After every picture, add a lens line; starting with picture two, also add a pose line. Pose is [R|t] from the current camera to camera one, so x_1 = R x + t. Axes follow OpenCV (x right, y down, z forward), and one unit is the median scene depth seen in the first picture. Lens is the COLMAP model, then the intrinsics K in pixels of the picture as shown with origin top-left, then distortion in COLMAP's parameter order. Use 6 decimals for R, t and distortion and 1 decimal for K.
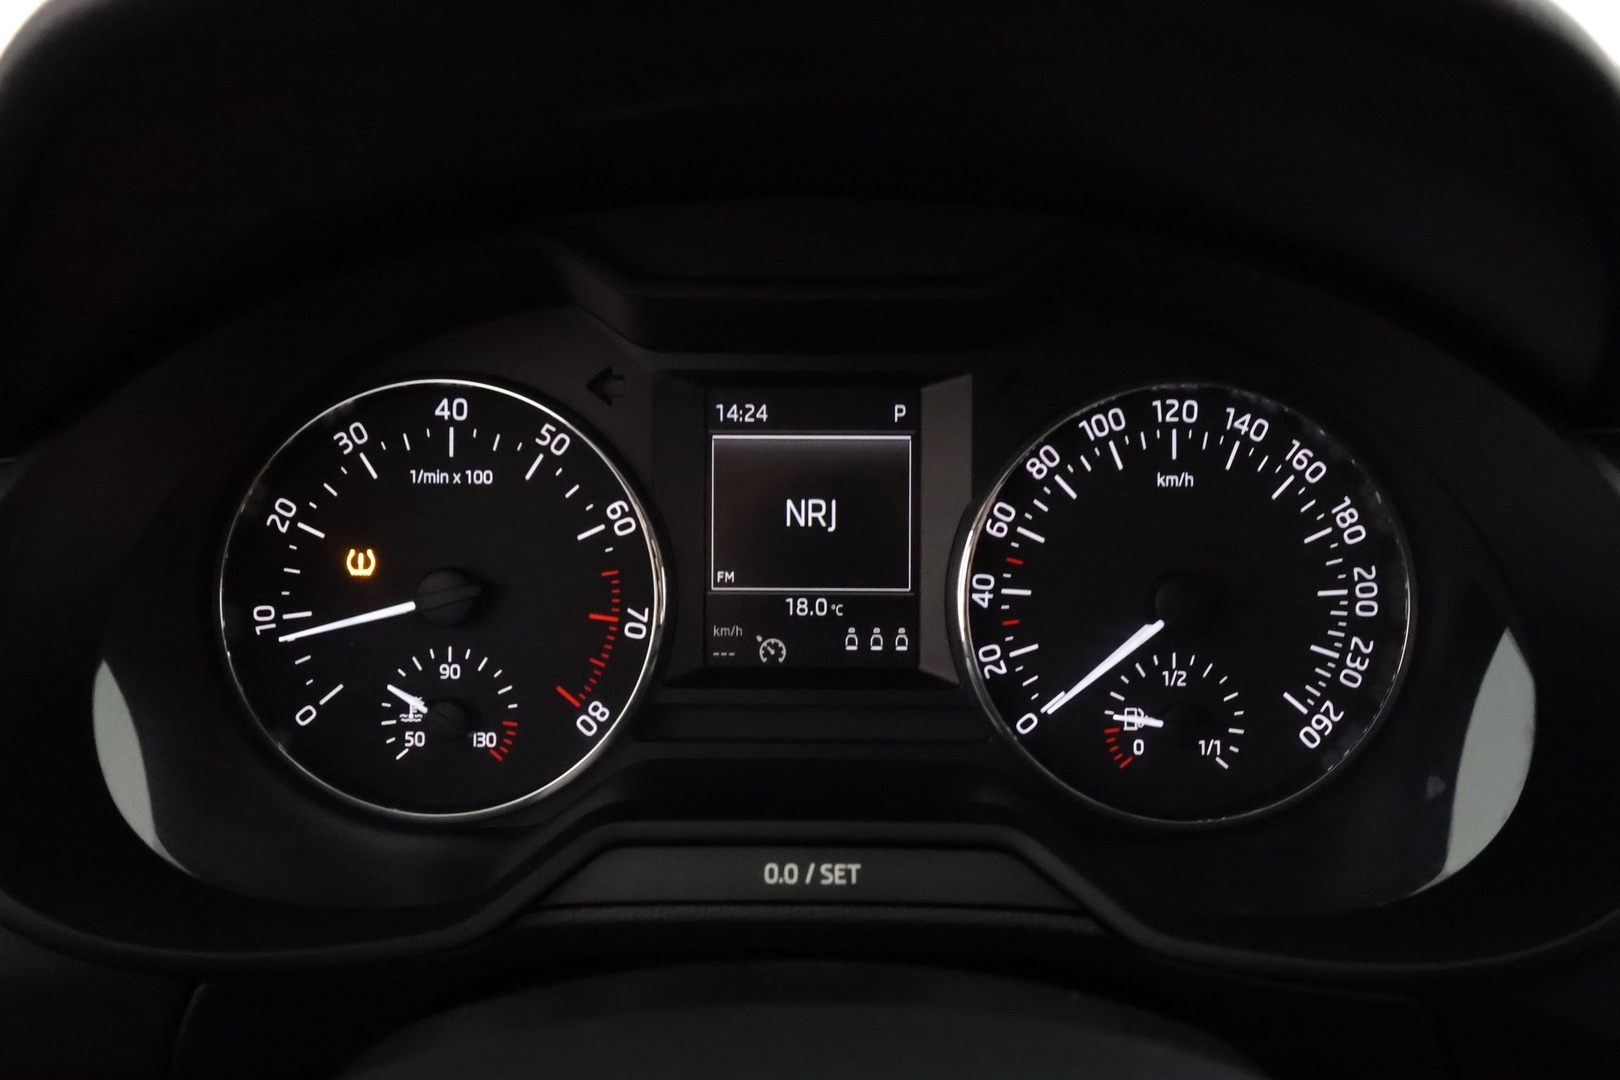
lens RADIAL K [[1271.6, 0, 809.8], [0, 1271.6, 545.7], [0, 0, 1]] dist [-0.004972, -0.005690]
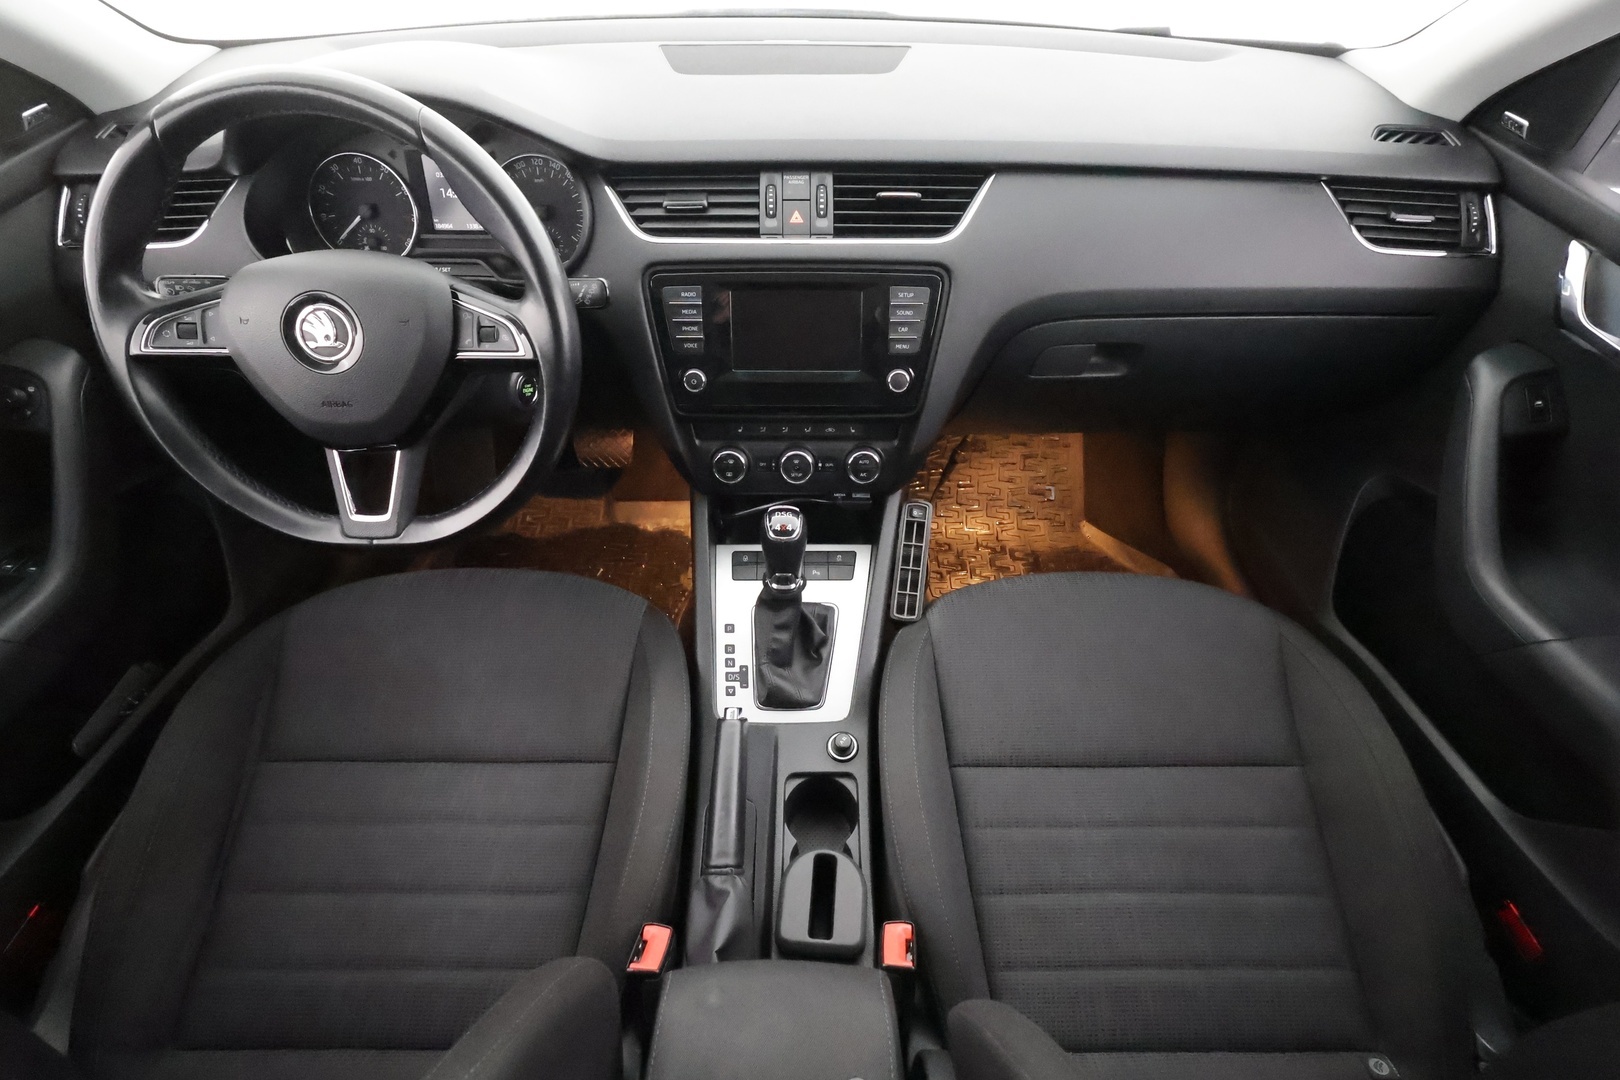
lens RADIAL K [[754.7, 0, 806.3], [0, 754.7, 544.7], [0, 0, 1]] dist [-0.009844, 0.003750]
pose [[0.999504, -0.009000, 0.030184, 1.066036], [-0.004123, 0.912686, 0.408641, 0.025574], [-0.031226, -0.408563, 0.912196, -1.729444]]
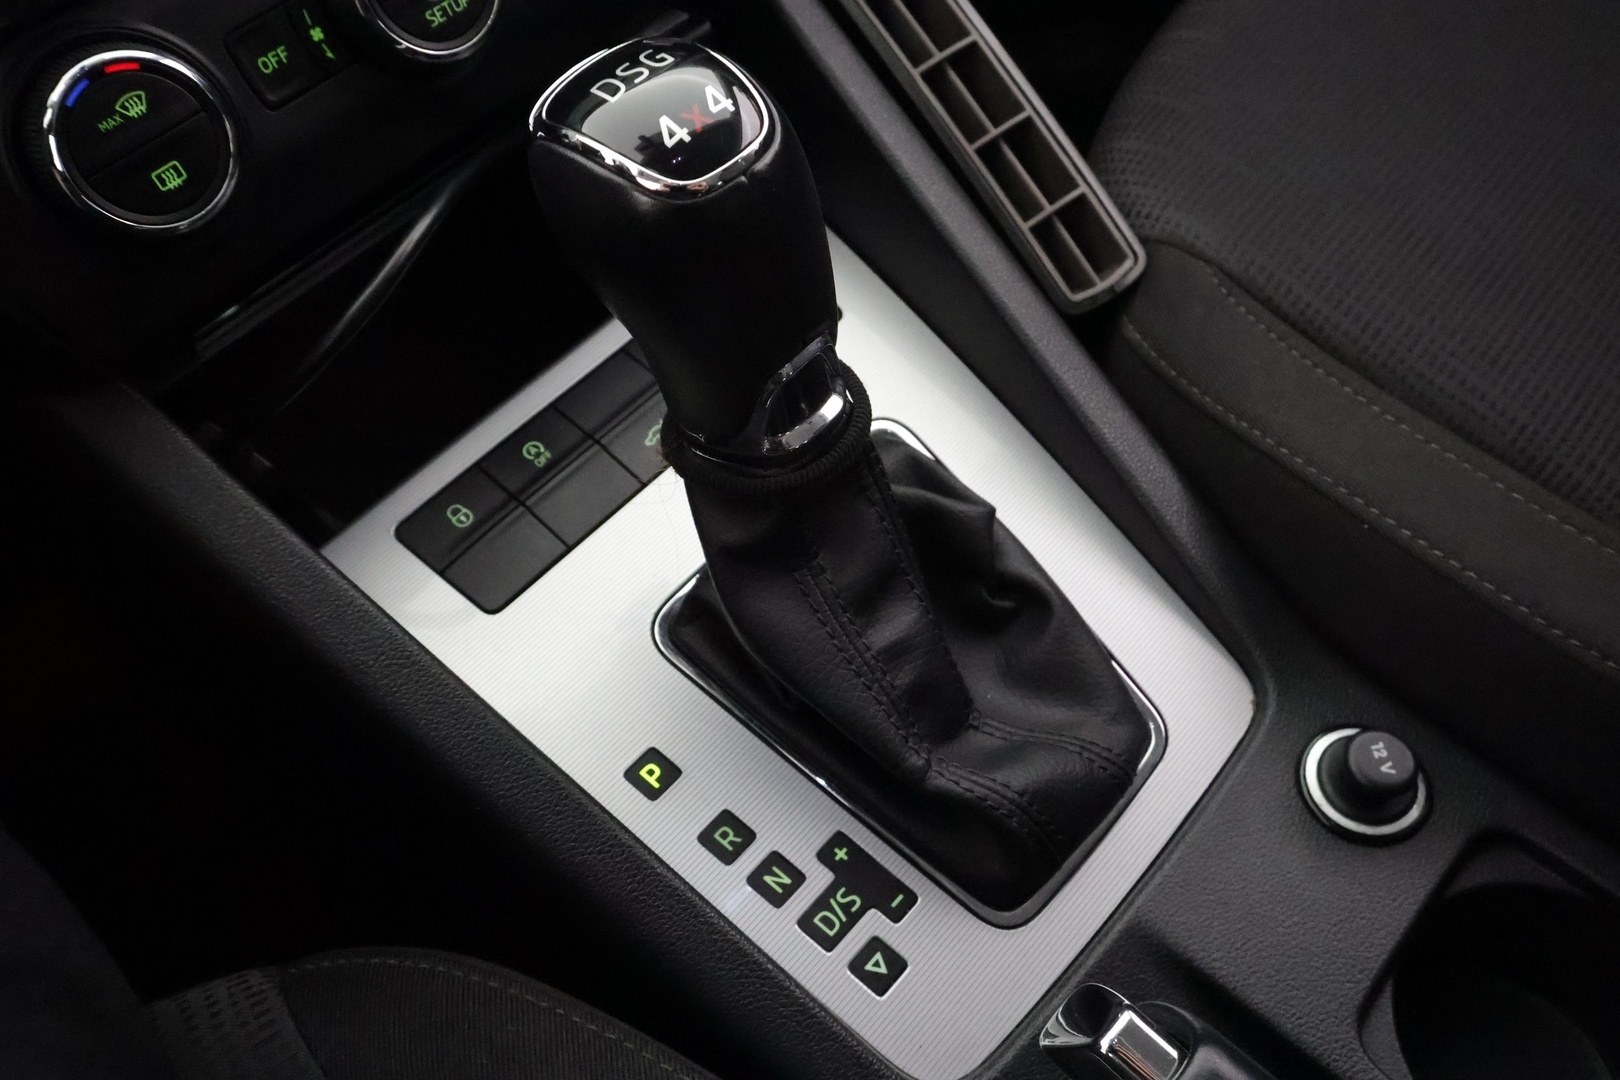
lens RADIAL K [[1271.6, 0, 820.7], [0, 1271.6, 547.4], [0, 0, 1]] dist [-0.004972, -0.005690]
pose [[0.656746, -0.645967, 0.389117, 0.698449], [0.373454, 0.726872, 0.576359, 0.695690], [-0.655147, -0.233204, 0.718609, -0.241665]]
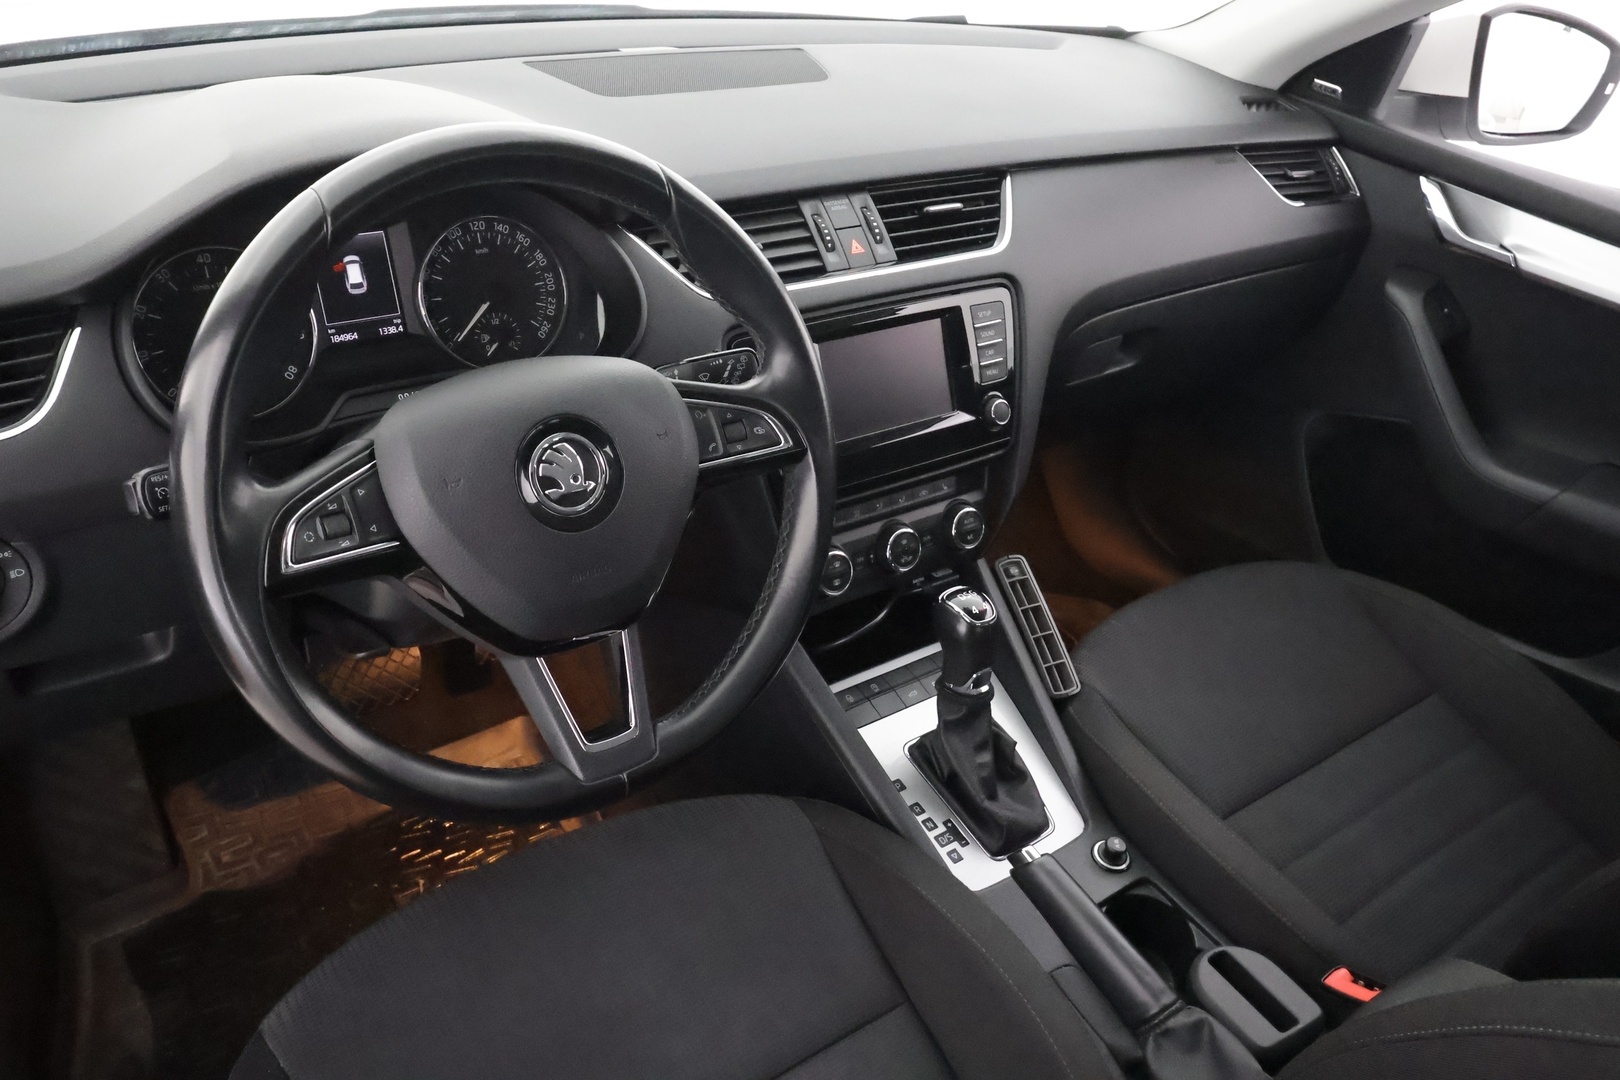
lens RADIAL K [[1271.6, 0, 819.0], [0, 1271.6, 540.8], [0, 0, 1]] dist [-0.004972, -0.005690]
pose [[0.780537, -0.254765, 0.570838, -0.896562], [0.121847, 0.957672, 0.260801, -0.079620], [-0.613119, -0.134010, 0.778541, -1.728902]]
